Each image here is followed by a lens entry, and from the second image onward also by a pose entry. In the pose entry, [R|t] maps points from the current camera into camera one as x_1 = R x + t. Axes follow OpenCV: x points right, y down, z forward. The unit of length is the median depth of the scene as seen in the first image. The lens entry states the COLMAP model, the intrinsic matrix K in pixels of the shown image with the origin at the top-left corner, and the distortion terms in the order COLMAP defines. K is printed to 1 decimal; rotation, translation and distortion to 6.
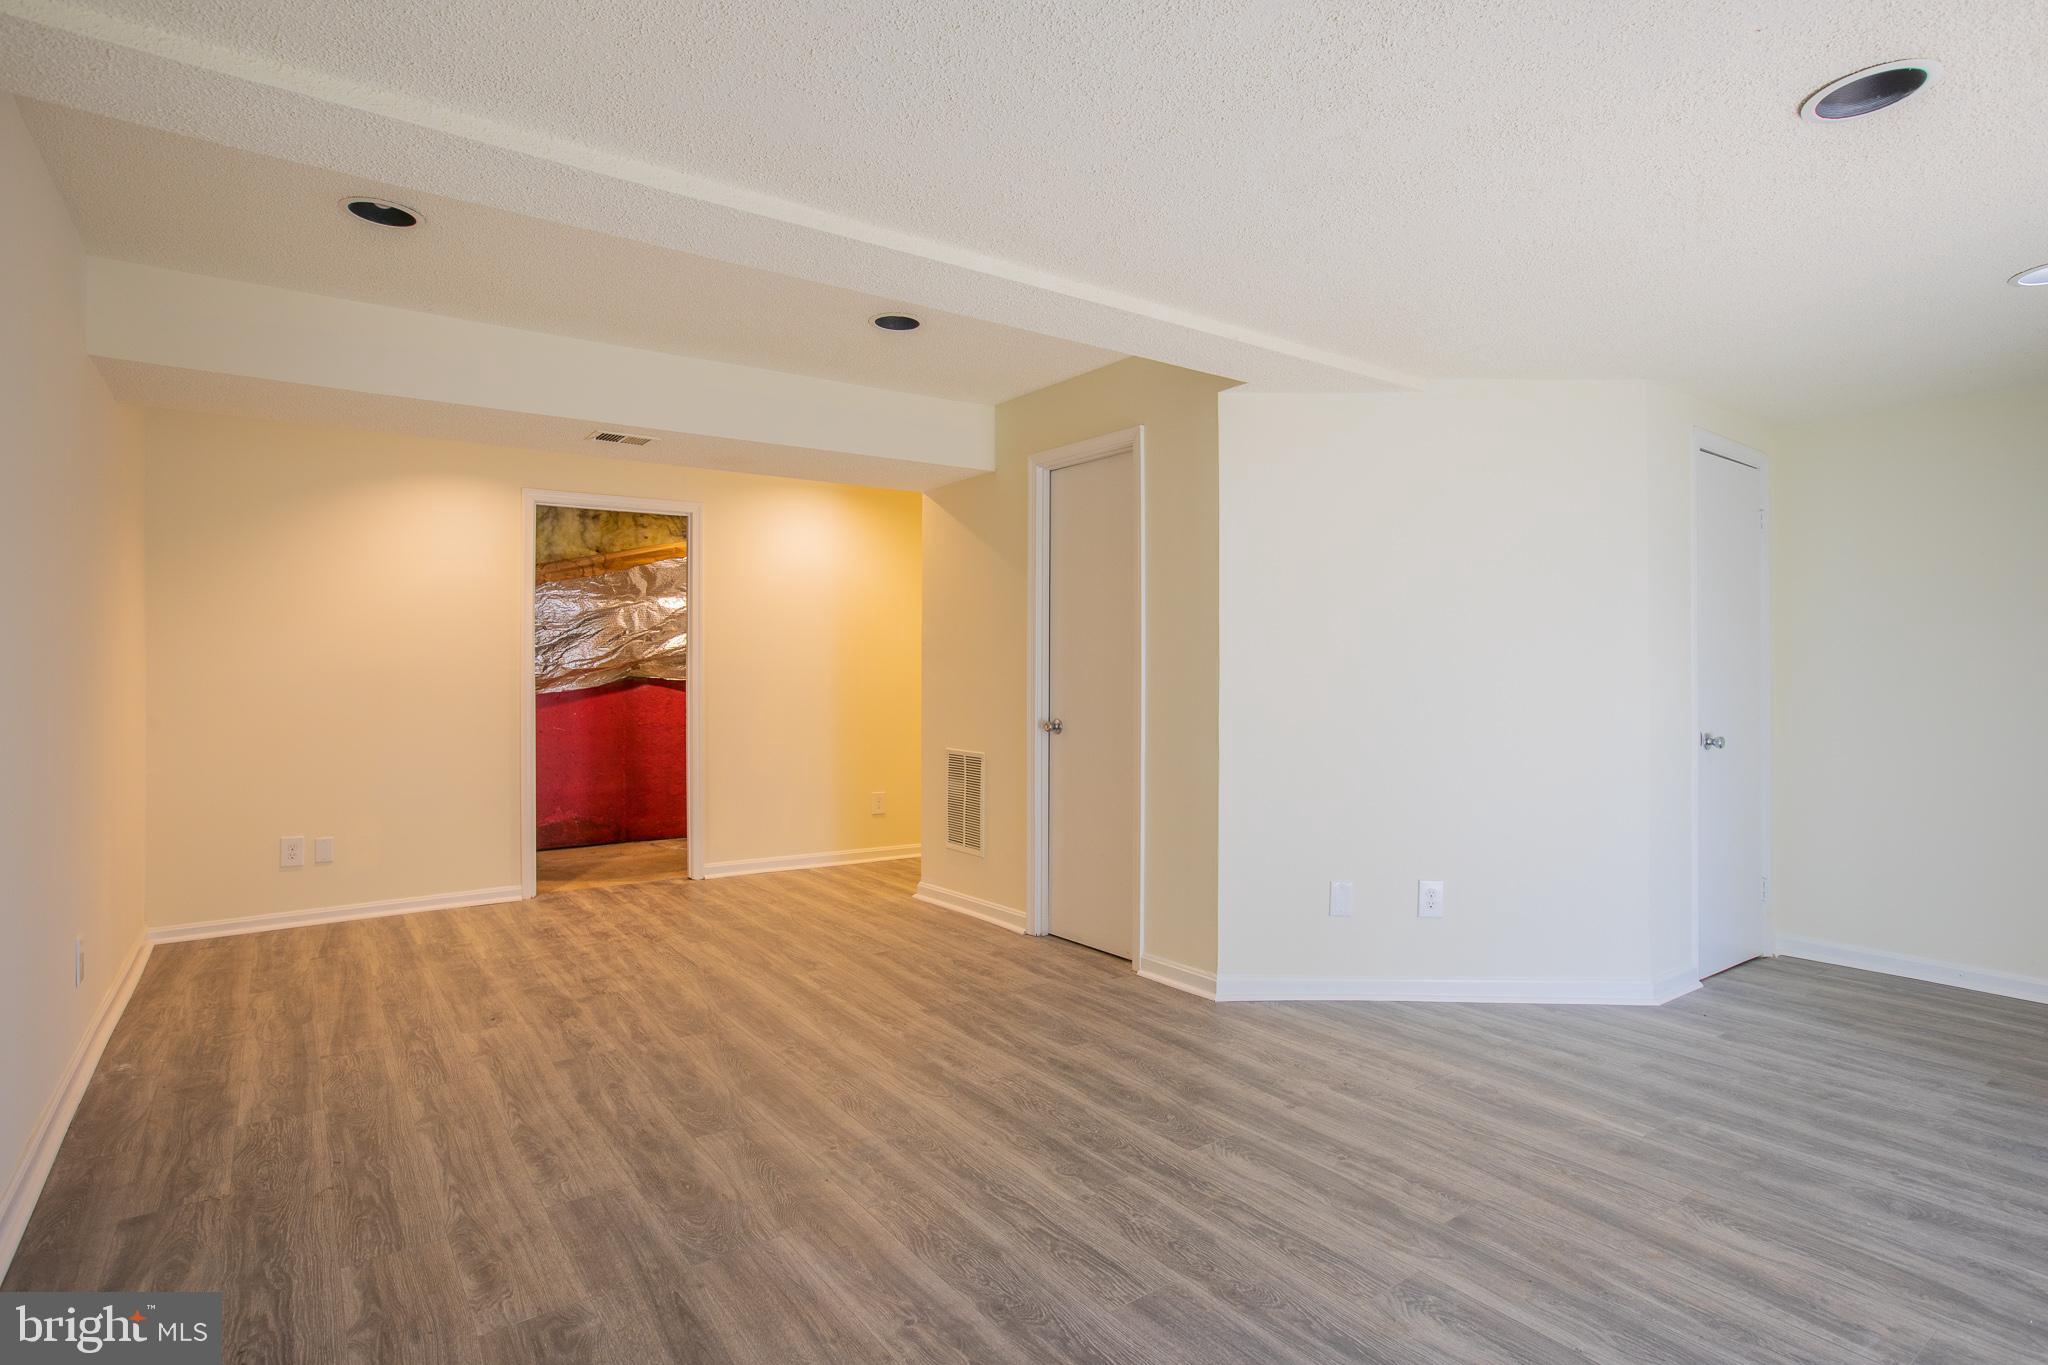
lens RADIAL K [[1022.2, 0, 1019.1], [0, 1022.2, 673.4], [0, 0, 1]] dist [-0.022078, 0.021817]
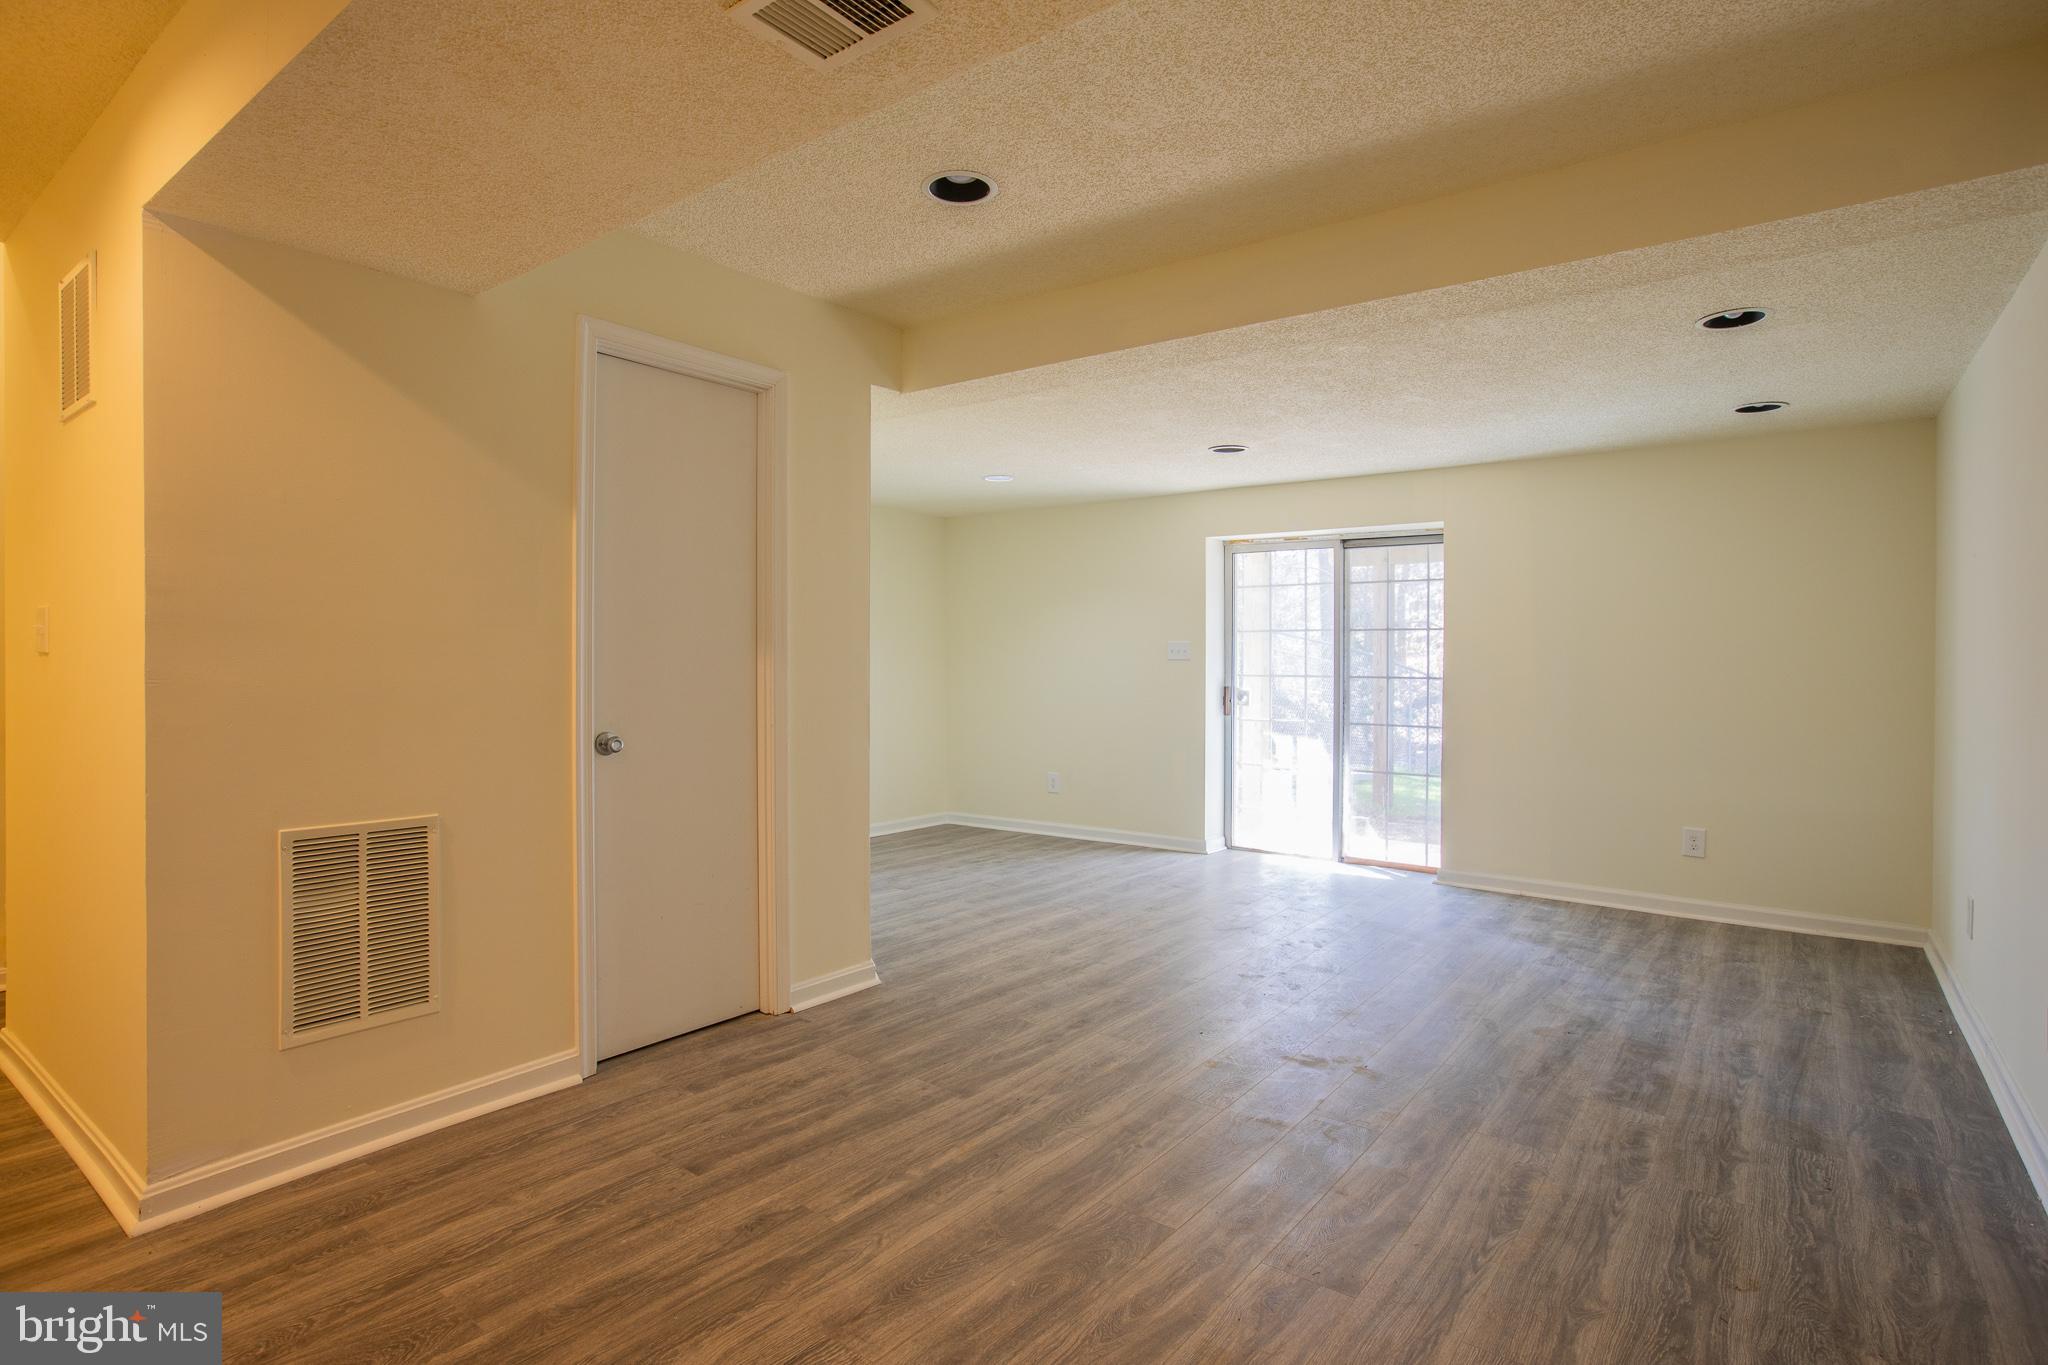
lens RADIAL K [[1022.2, 0, 1019.1], [0, 1022.2, 673.4], [0, 0, 1]] dist [-0.022078, 0.021817]
pose [[-0.283690, -0.010617, 0.958857, -1.001512], [-0.011672, 0.999903, 0.007618, -0.004355], [-0.958845, -0.009030, -0.283786, 1.385724]]
